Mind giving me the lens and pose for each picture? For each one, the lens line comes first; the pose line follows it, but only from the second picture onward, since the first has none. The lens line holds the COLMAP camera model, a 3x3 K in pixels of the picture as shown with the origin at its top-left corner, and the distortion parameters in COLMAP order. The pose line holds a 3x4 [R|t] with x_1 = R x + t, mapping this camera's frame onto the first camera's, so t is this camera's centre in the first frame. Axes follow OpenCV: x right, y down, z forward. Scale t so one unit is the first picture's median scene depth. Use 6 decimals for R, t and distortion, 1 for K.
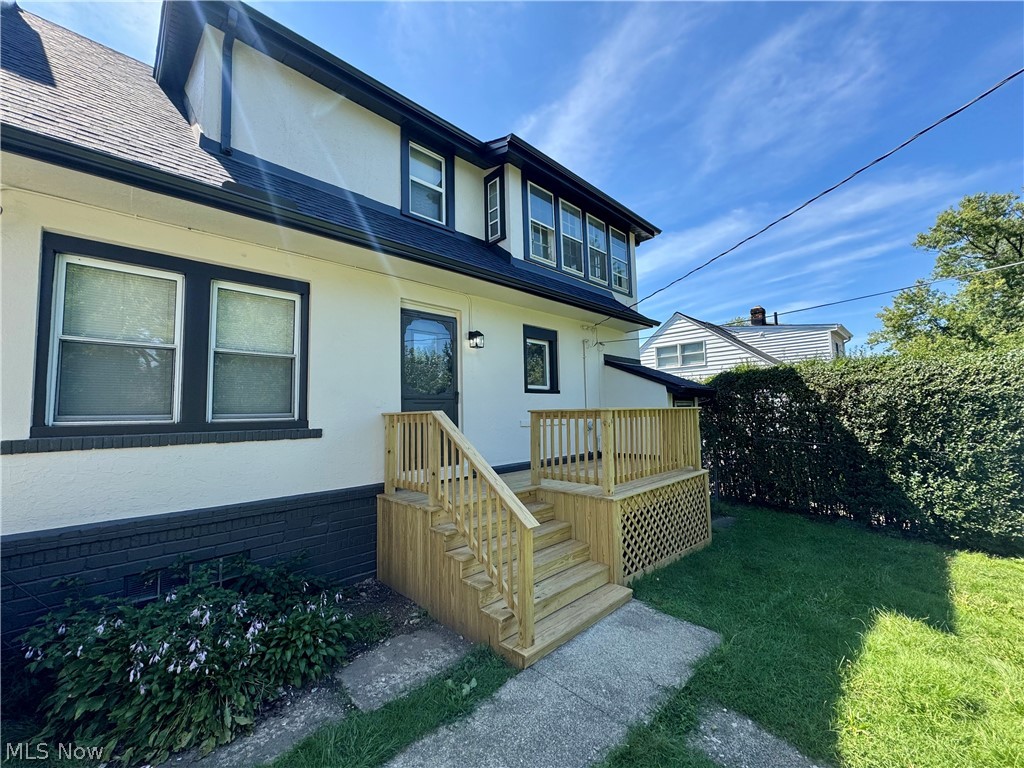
lens RADIAL K [[415.6, 0, 522.1], [0, 415.6, 384.8], [0, 0, 1]] dist [-0.002265, 0.000209]
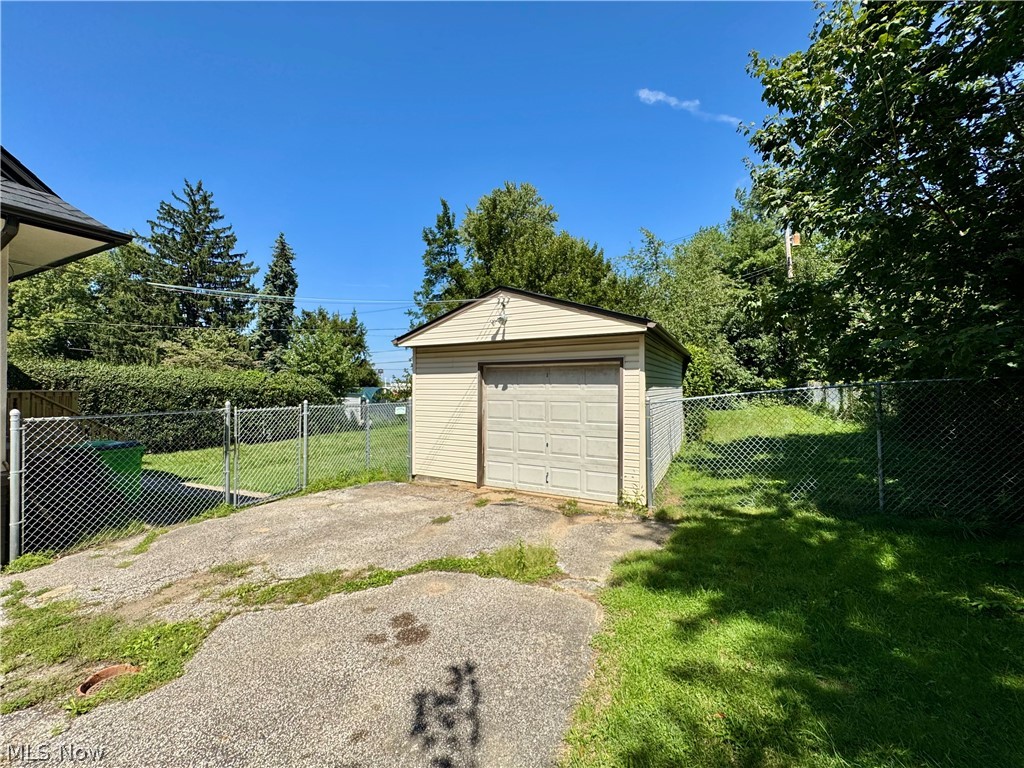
lens RADIAL K [[415.6, 0, 508.7], [0, 415.6, 383.0], [0, 0, 1]] dist [-0.002265, 0.000209]
pose [[-0.297772, 0.030482, 0.954150, -1.584314], [-0.059083, 0.996986, -0.050289, -0.001563], [-0.952807, -0.071349, -0.295073, -0.264561]]
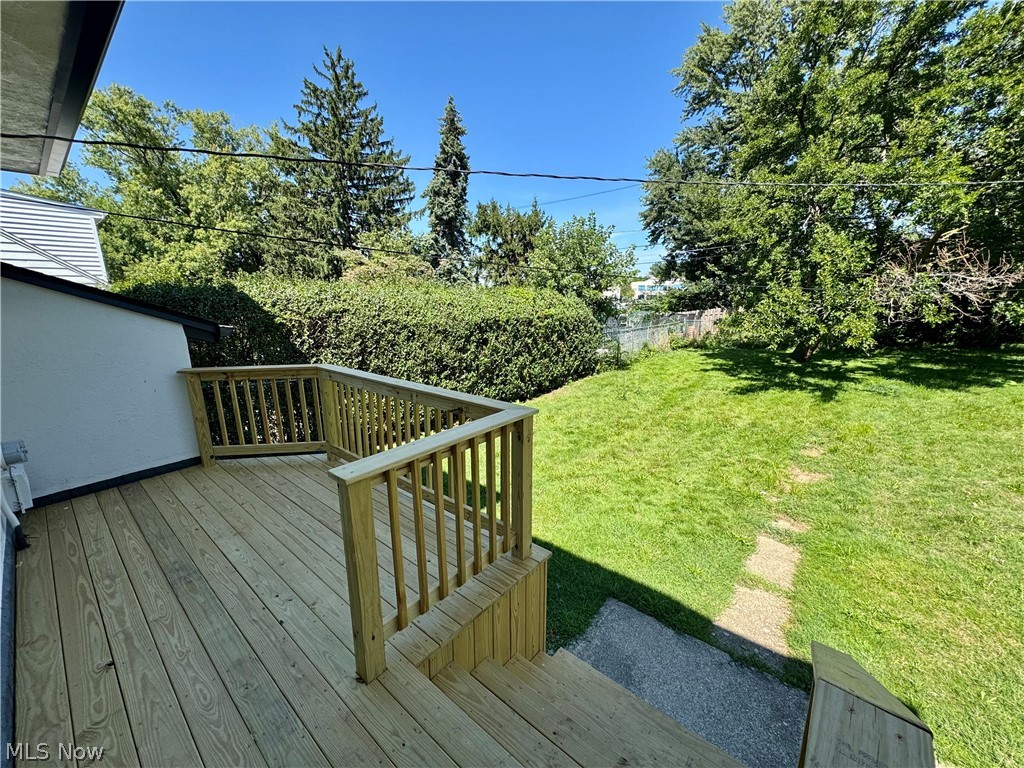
lens RADIAL K [[415.6, 0, 509.3], [0, 415.6, 383.6], [0, 0, 1]] dist [-0.002265, 0.000209]
pose [[-0.065979, -0.192153, 0.979145, -0.238674], [-0.055589, 0.980467, 0.188666, -0.053729], [-0.996271, -0.041982, -0.075371, 0.722792]]
